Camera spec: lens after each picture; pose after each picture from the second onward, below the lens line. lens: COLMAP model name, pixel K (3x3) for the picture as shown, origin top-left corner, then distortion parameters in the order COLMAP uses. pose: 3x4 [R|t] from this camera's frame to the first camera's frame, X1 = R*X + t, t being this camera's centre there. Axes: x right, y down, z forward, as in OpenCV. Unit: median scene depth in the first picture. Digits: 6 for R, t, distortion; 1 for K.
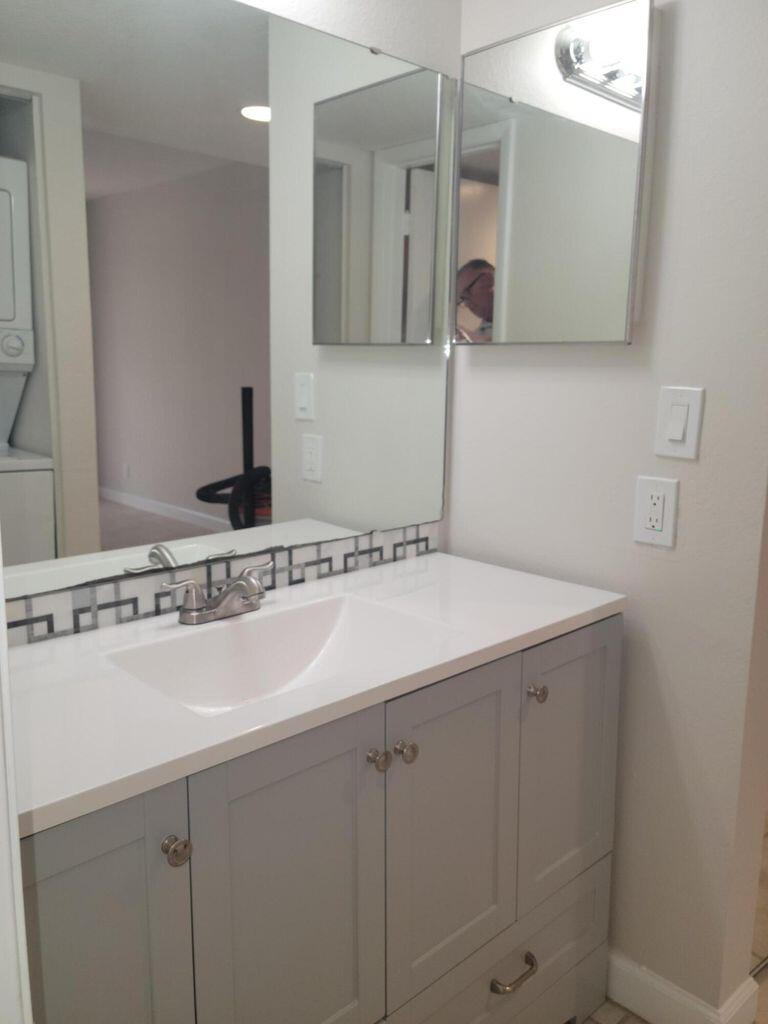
lens RADIAL K [[823.0, 0, 384.0], [0, 823.0, 512.0], [0, 0, 1]] dist [0.002529, 0.000590]
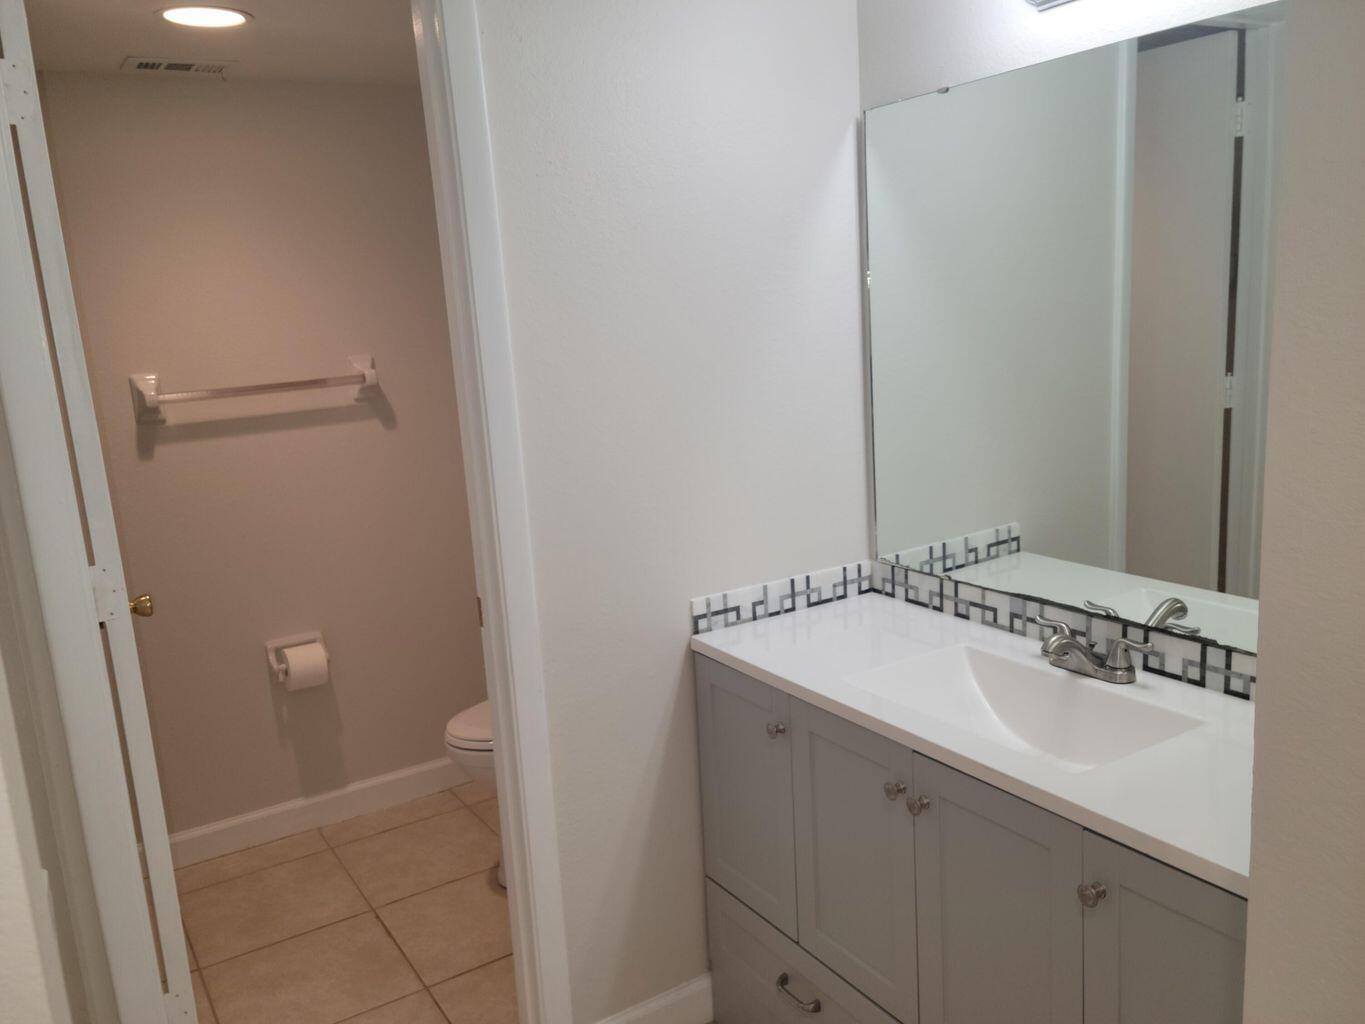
lens RADIAL K [[1097.0, 0, 682.5], [0, 1097.0, 512.0], [0, 0, 1]] dist [0.002529, 0.000590]
pose [[-0.206721, 0.181857, -0.961350, 1.173351], [-0.128983, 0.968933, 0.211026, -0.283835], [0.969861, 0.167621, -0.176843, 0.767842]]
